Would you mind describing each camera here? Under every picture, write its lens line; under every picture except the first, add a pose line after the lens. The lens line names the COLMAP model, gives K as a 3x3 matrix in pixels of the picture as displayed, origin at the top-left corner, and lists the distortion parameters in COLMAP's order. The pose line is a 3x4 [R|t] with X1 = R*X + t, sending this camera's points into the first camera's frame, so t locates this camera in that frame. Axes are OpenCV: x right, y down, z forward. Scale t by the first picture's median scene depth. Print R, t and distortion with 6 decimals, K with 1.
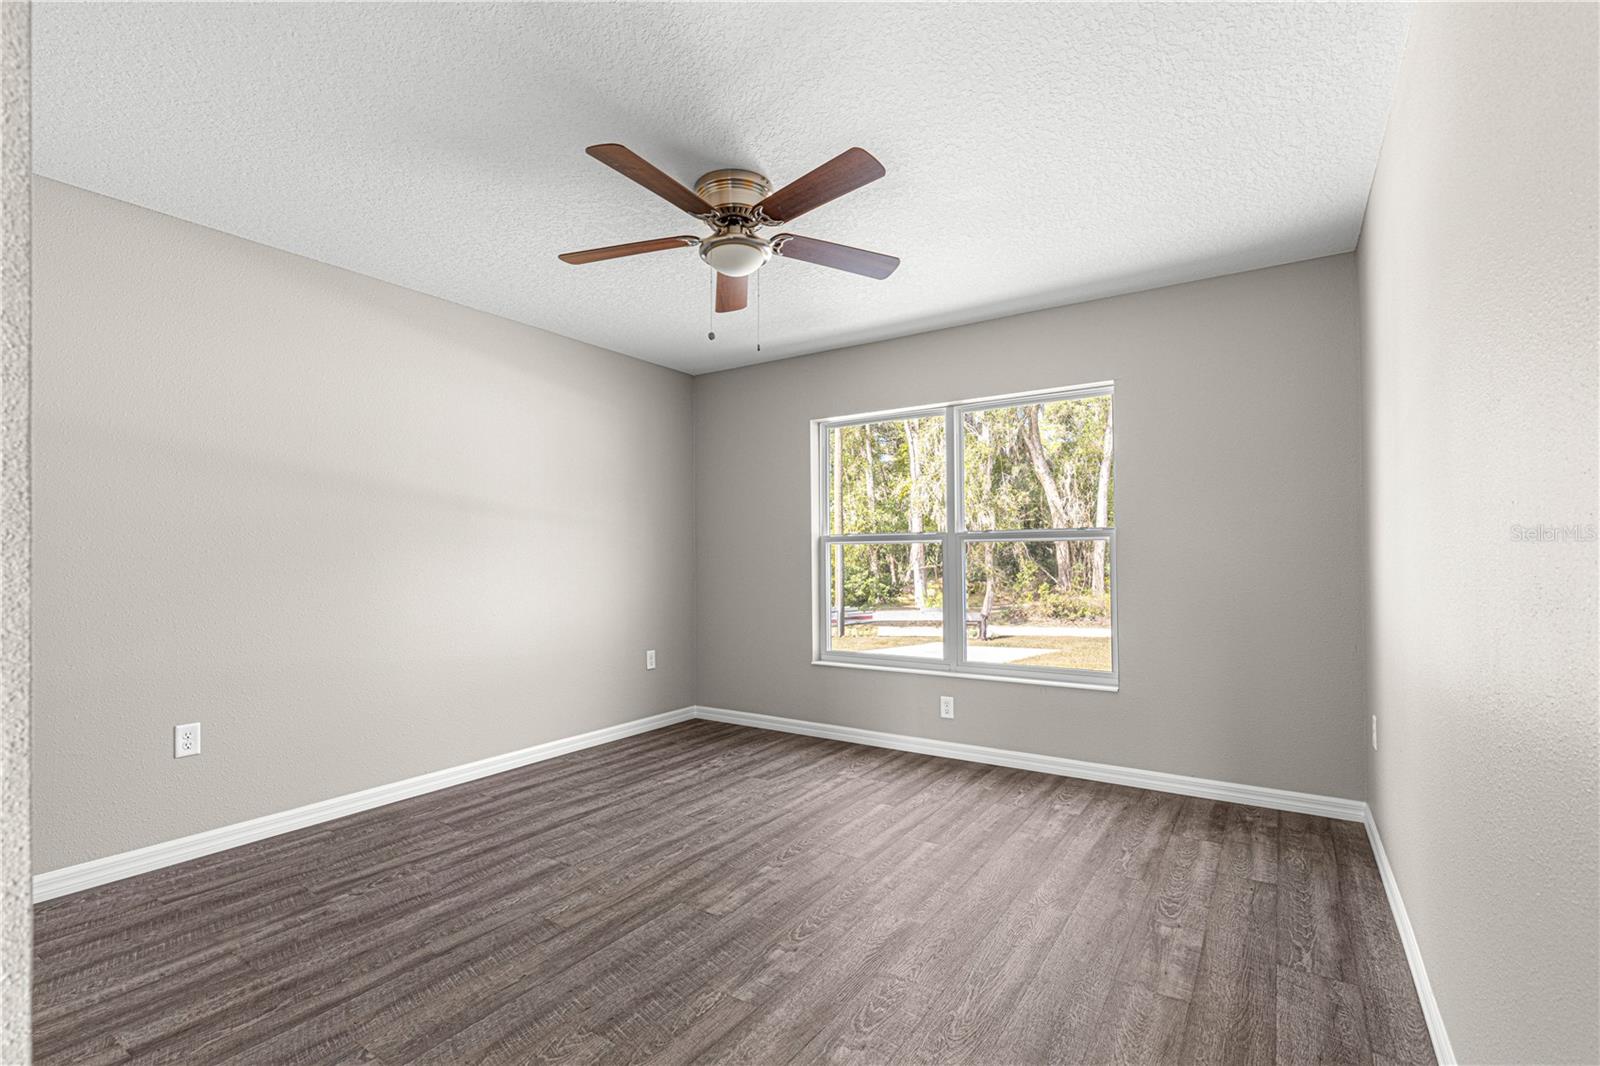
lens RADIAL K [[718.4, 0, 801.1], [0, 718.4, 544.8], [0, 0, 1]] dist [0.008592, -0.001175]
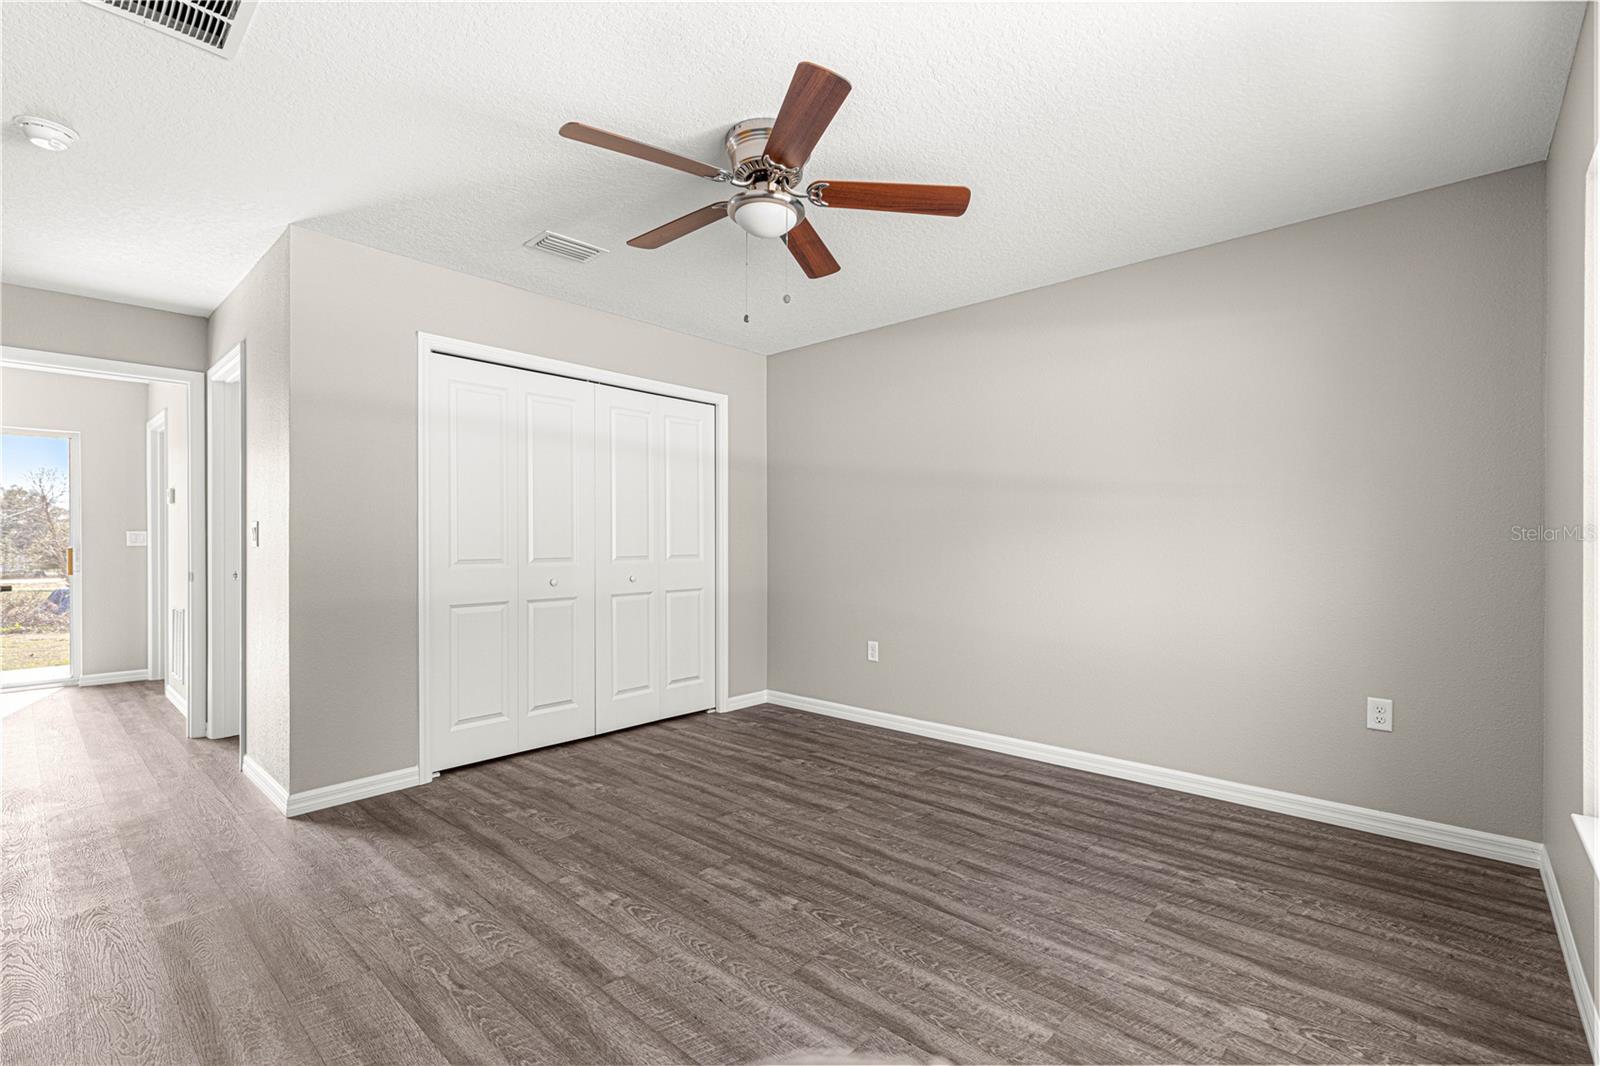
lens RADIAL K [[718.4, 0, 801.1], [0, 718.4, 544.8], [0, 0, 1]] dist [0.008592, -0.001175]
pose [[-0.153741, 0.011425, -0.988045, 0.737604], [0.021159, 0.999742, 0.008268, 0.016142], [0.987885, -0.019635, -0.153943, 1.067571]]
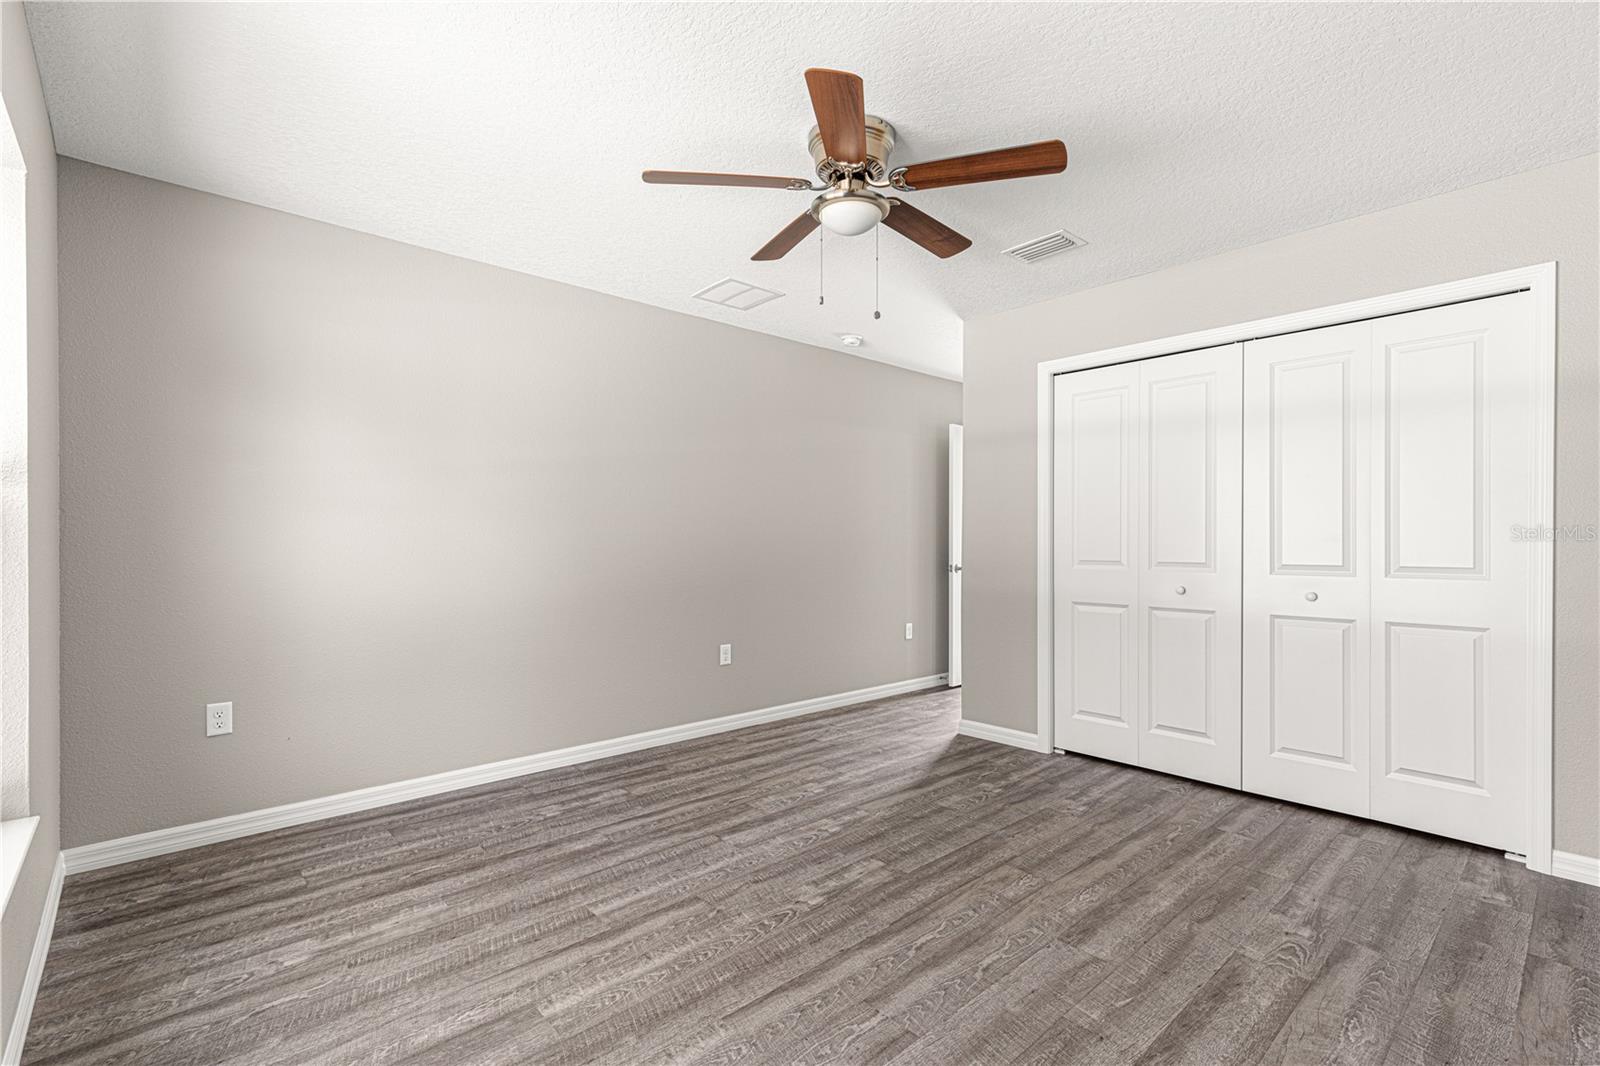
lens RADIAL K [[718.4, 0, 801.1], [0, 718.4, 544.8], [0, 0, 1]] dist [0.008592, -0.001175]
pose [[-0.967956, 0.003427, 0.251098, -0.233733], [-0.000729, 0.999864, -0.016454, 0.032156], [-0.251121, -0.016110, -0.967822, 1.715106]]
